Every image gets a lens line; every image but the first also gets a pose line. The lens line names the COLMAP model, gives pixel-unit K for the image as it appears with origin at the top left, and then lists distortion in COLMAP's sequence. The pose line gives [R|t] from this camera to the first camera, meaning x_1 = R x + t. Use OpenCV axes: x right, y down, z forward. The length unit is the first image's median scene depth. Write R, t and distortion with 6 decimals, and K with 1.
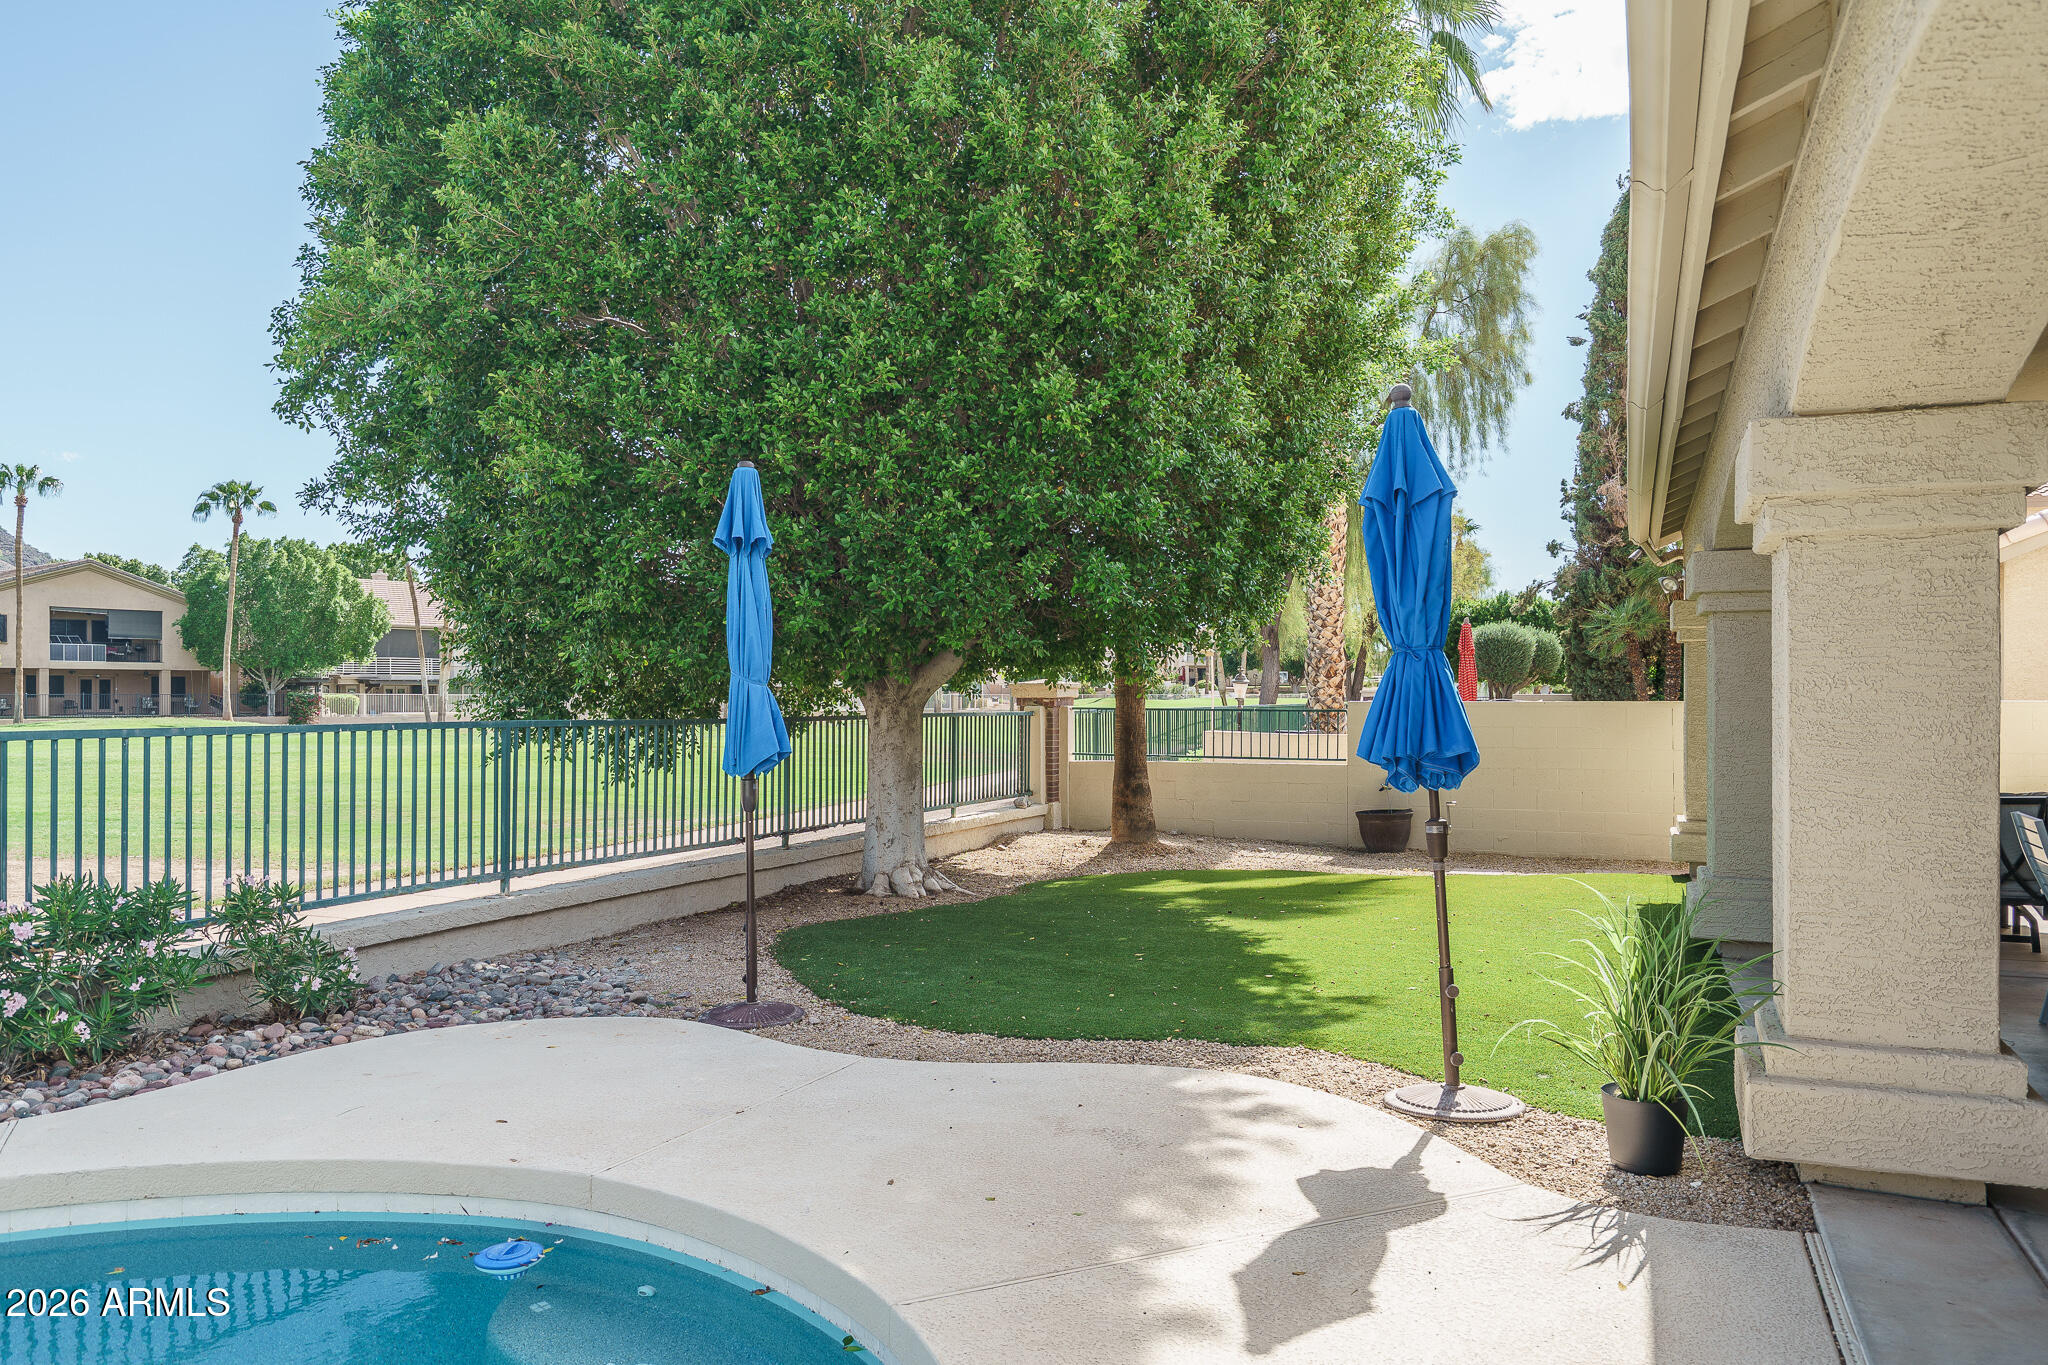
lens RADIAL K [[1457.9, 0, 1013.7], [0, 1457.9, 695.8], [0, 0, 1]] dist [0.008453, 0.004402]
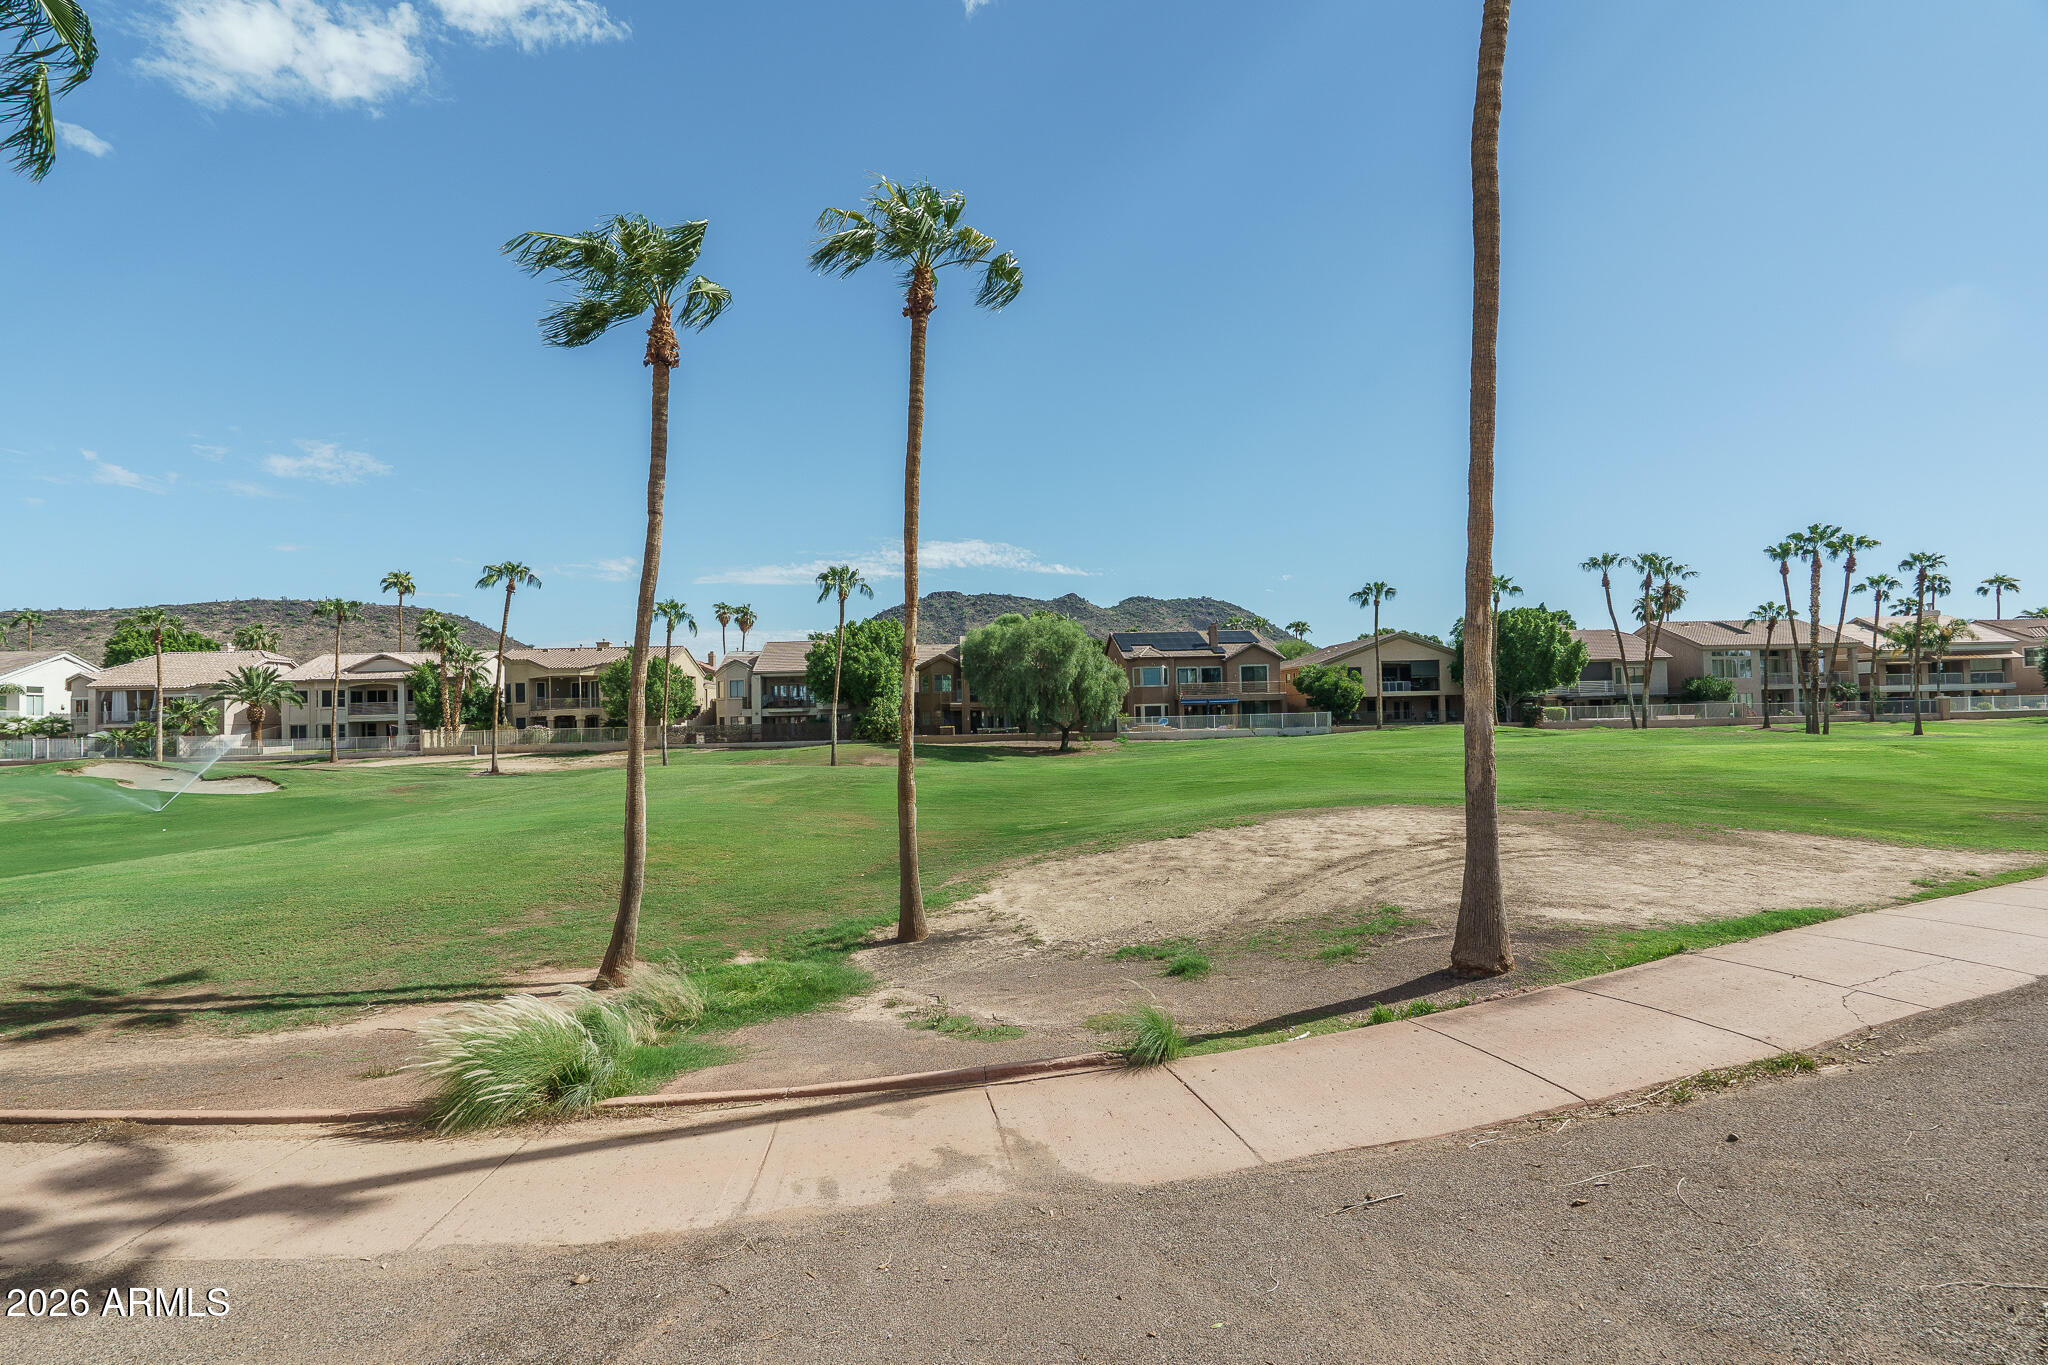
lens RADIAL K [[922.5, 0, 1023.5], [0, 922.5, 699.5], [0, 0, 1]] dist [-0.010098, 0.000673]
pose [[0.654455, -0.028552, -0.755562, -0.722875], [0.023793, 0.999570, -0.017163, -0.041953], [0.755727, -0.006745, 0.654852, -0.318502]]
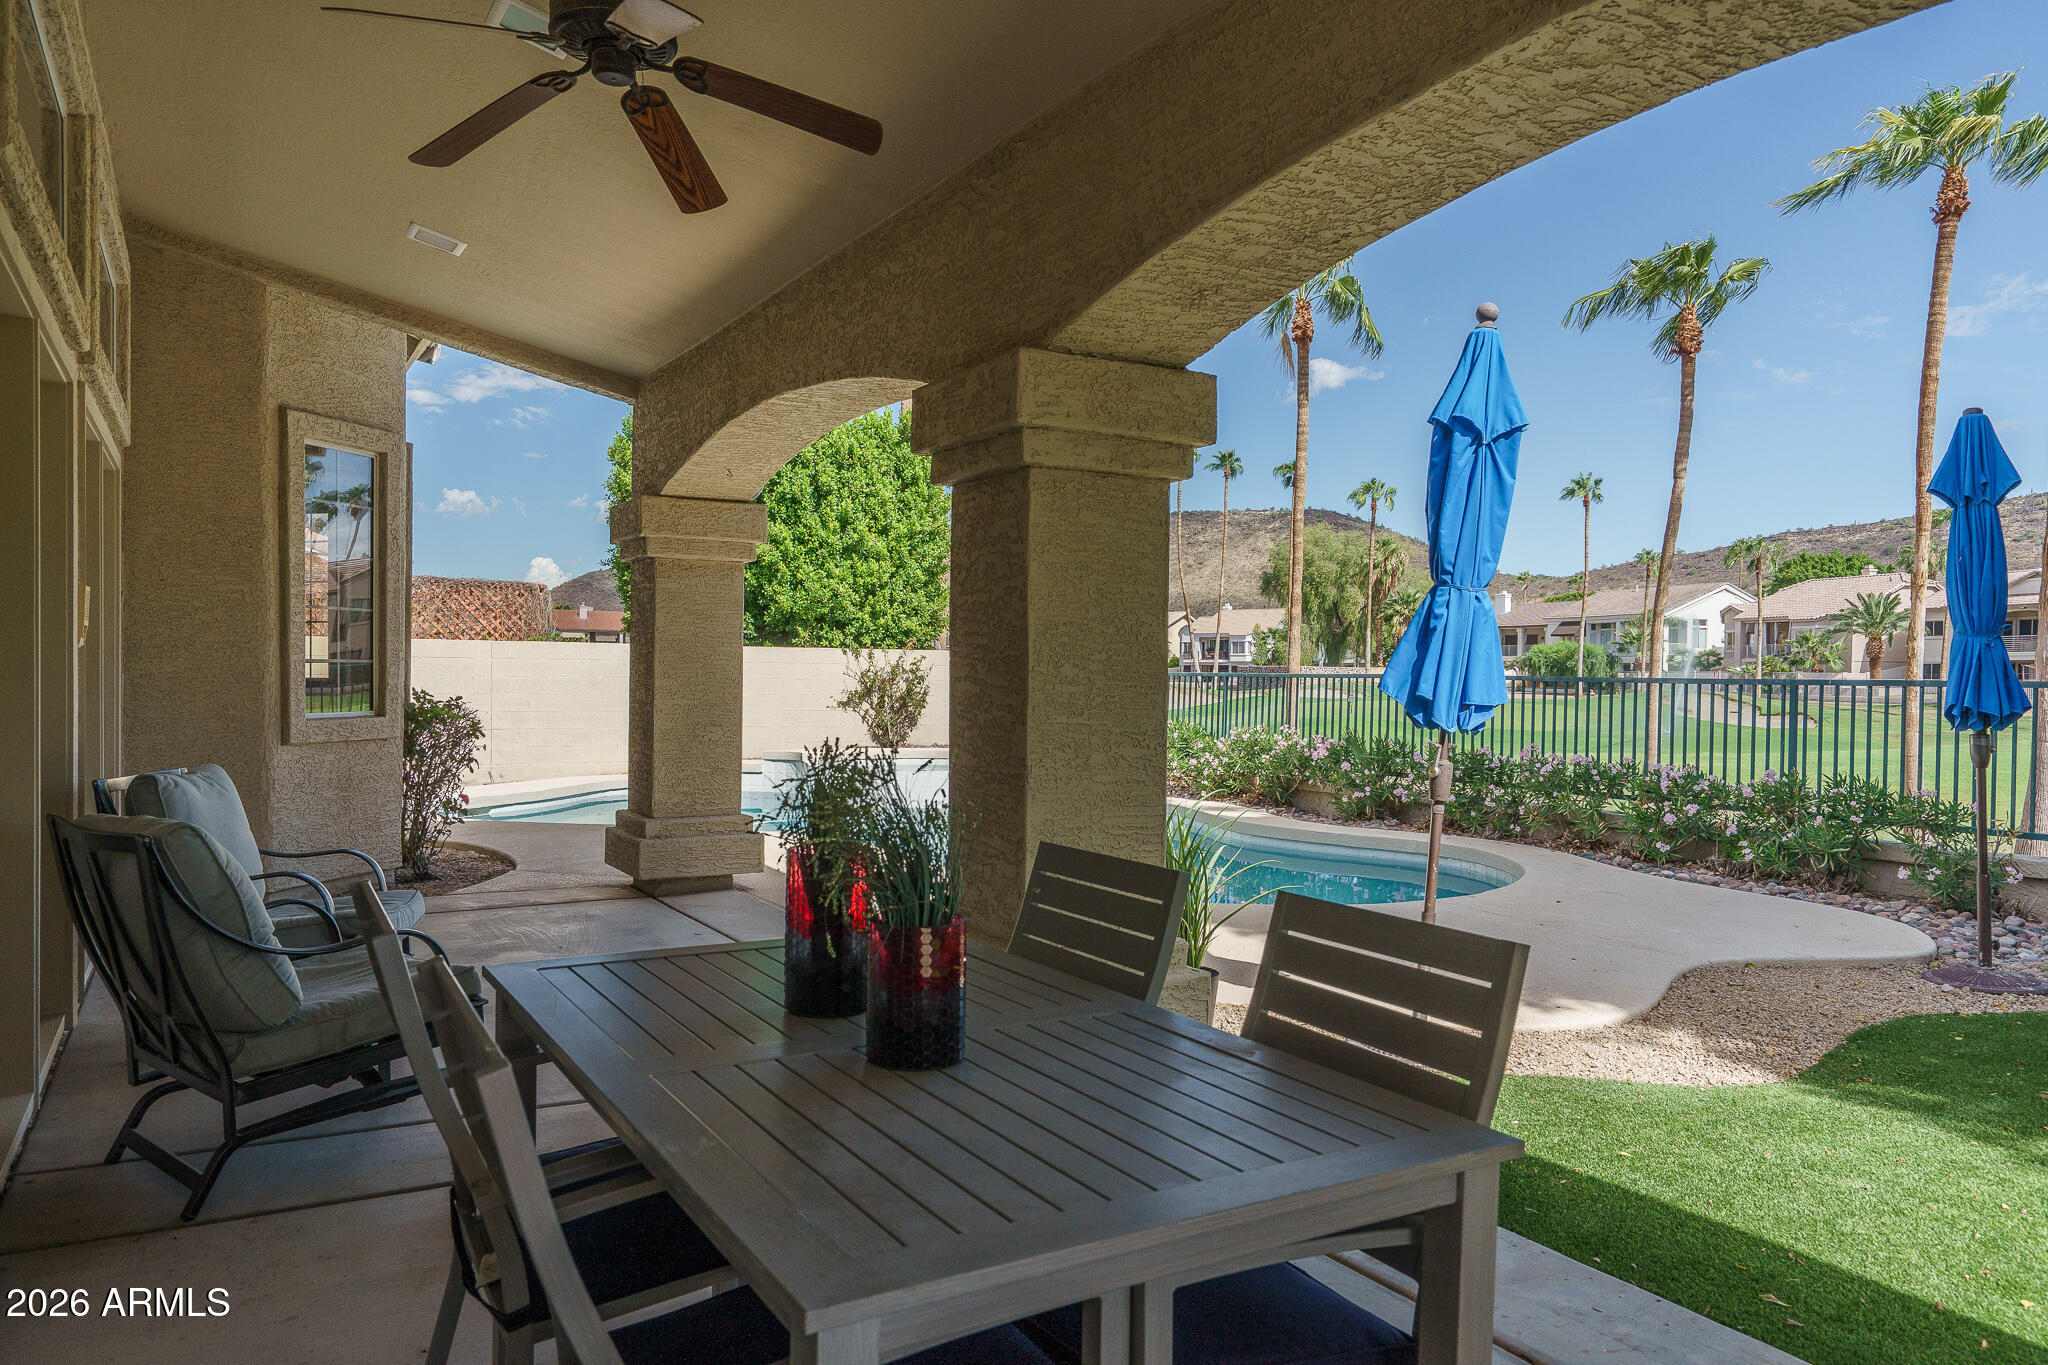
lens RADIAL K [[1373.9, 0, 1024.0], [0, 1373.9, 682.5], [0, 0, 1]] dist [0.010767, 0.001845]
pose [[-0.594090, -0.000075, -0.804399, 0.566285], [-0.010922, 0.999909, 0.007974, 0.013169], [0.804325, 0.013523, -0.594036, 0.633024]]
